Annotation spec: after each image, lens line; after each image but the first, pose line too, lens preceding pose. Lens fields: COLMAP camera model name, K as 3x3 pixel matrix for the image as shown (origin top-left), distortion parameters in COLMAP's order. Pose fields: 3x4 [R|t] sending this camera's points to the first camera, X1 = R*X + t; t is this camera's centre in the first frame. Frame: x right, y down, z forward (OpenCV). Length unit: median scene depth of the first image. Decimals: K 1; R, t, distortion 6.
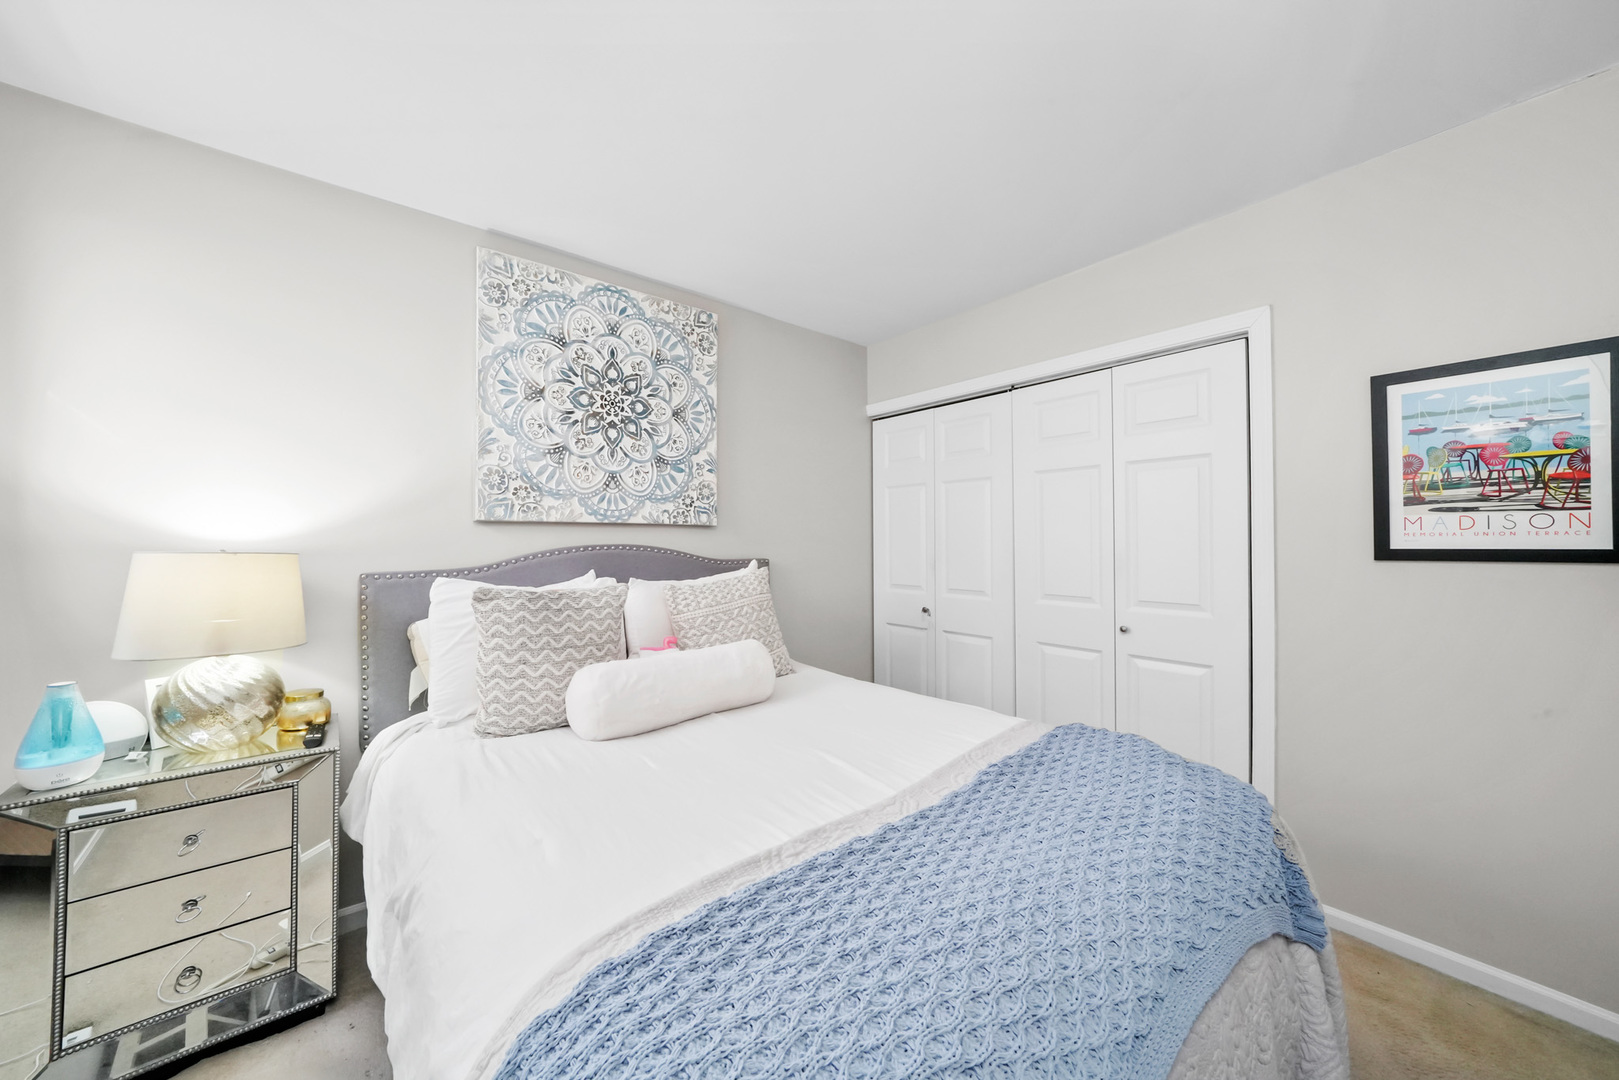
lens RADIAL K [[578.9, 0, 809.5], [0, 578.9, 540.0], [0, 0, 1]] dist [-0.014223, 0.000065]
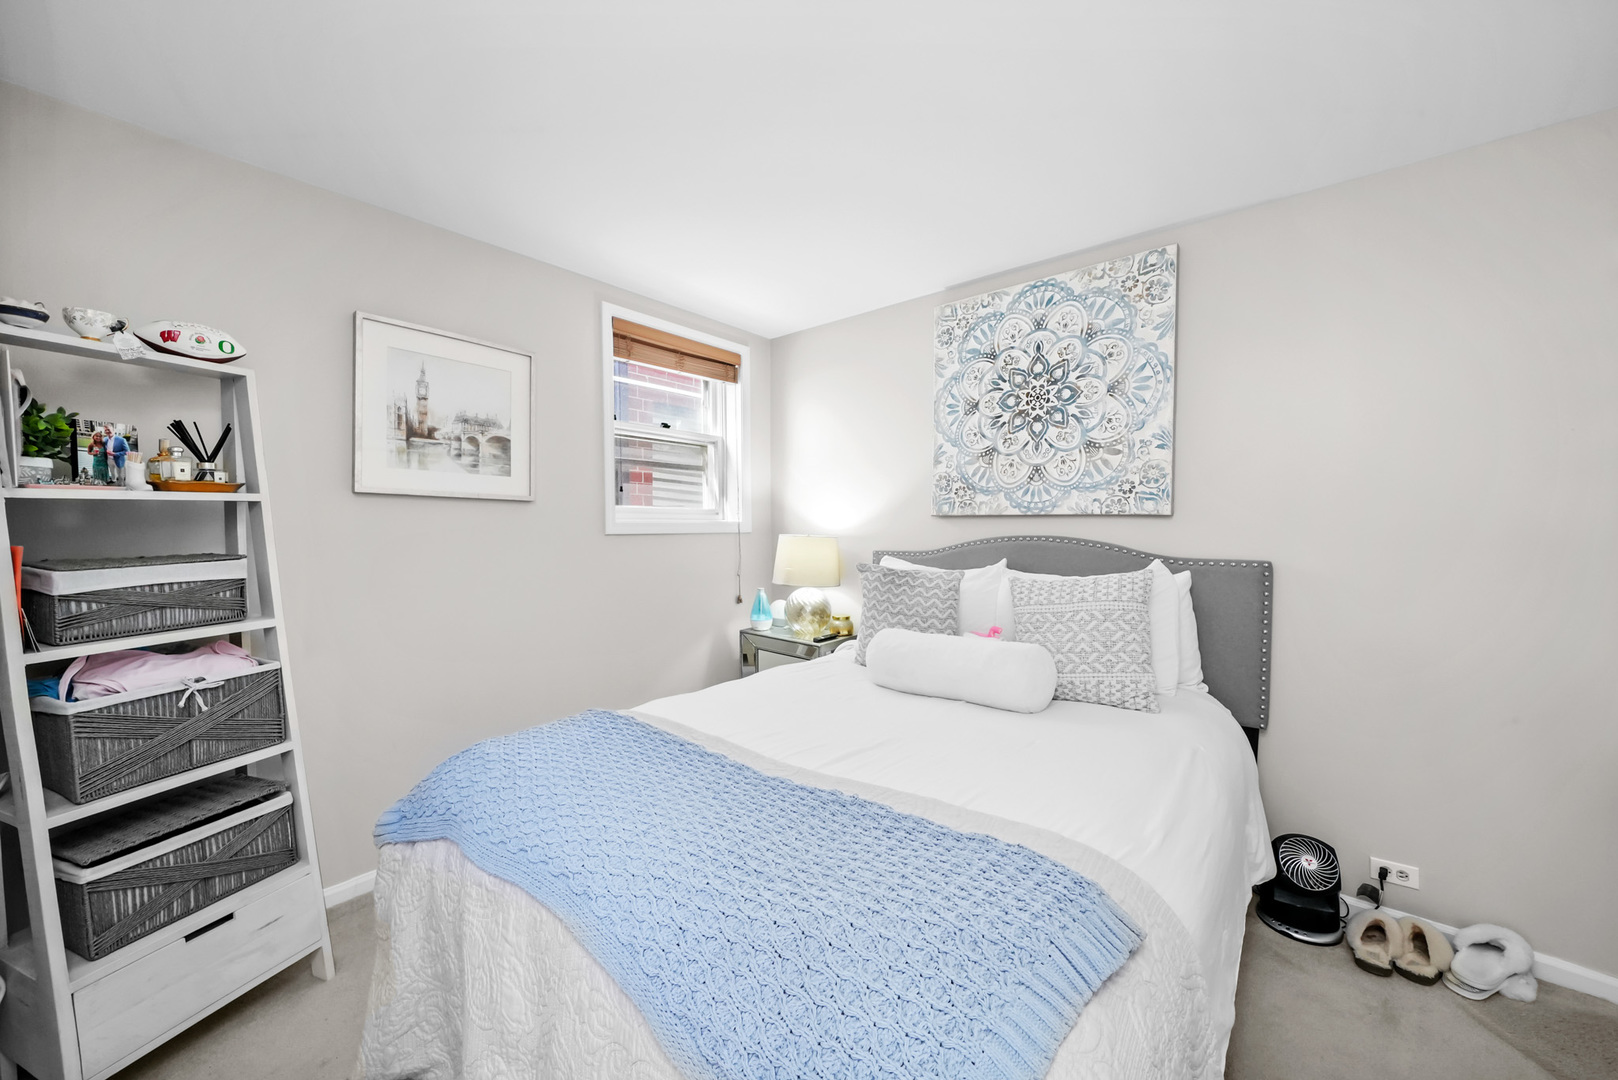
lens RADIAL K [[611.8, 0, 806.7], [0, 611.8, 540.9], [0, 0, 1]] dist [-0.021919, -0.000145]
pose [[0.134696, 0.029379, -0.990451, 0.677561], [-0.001231, 0.999565, 0.029482, -0.014438], [0.990886, -0.002752, 0.134674, 0.449877]]
